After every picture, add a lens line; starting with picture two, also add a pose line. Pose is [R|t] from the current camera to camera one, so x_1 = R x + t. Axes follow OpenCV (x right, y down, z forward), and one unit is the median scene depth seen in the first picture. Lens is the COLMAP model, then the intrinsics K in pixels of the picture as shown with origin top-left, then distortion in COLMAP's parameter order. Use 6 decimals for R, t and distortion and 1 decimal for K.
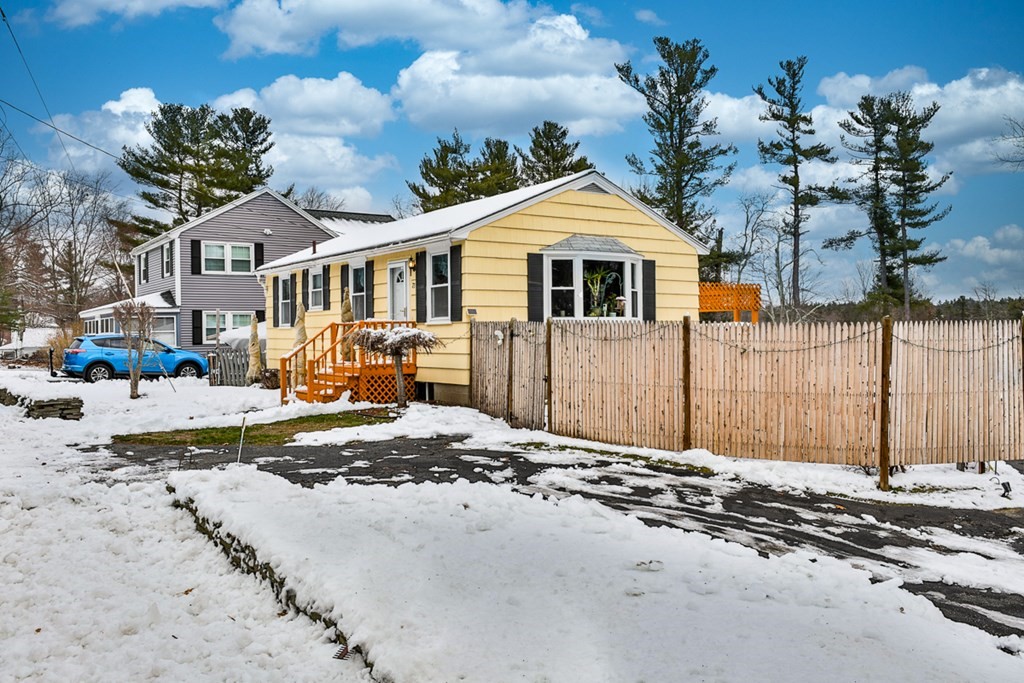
lens RADIAL K [[751.7, 0, 456.6], [0, 751.7, 338.2], [0, 0, 1]] dist [0.007362, 0.001085]
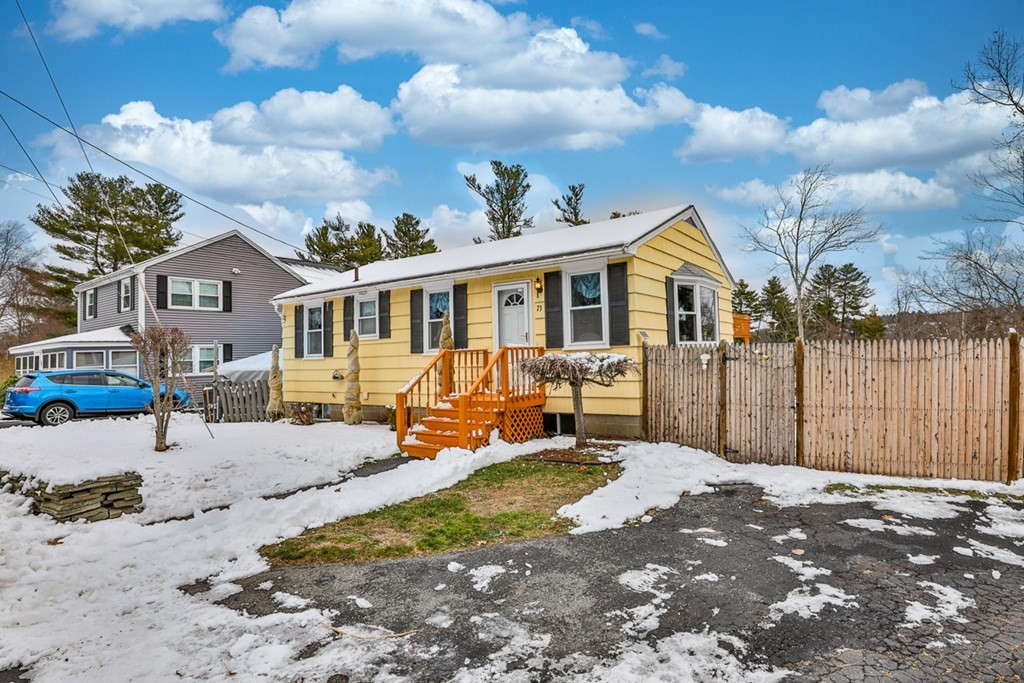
lens RADIAL K [[503.6, 0, 508.7], [0, 503.6, 338.3], [0, 0, 1]] dist [-0.036372, 0.011729]
pose [[0.933313, -0.003206, 0.359051, -0.065161], [0.022213, 0.998560, -0.048823, -0.000827], [-0.358377, 0.053543, 0.932040, 0.090901]]
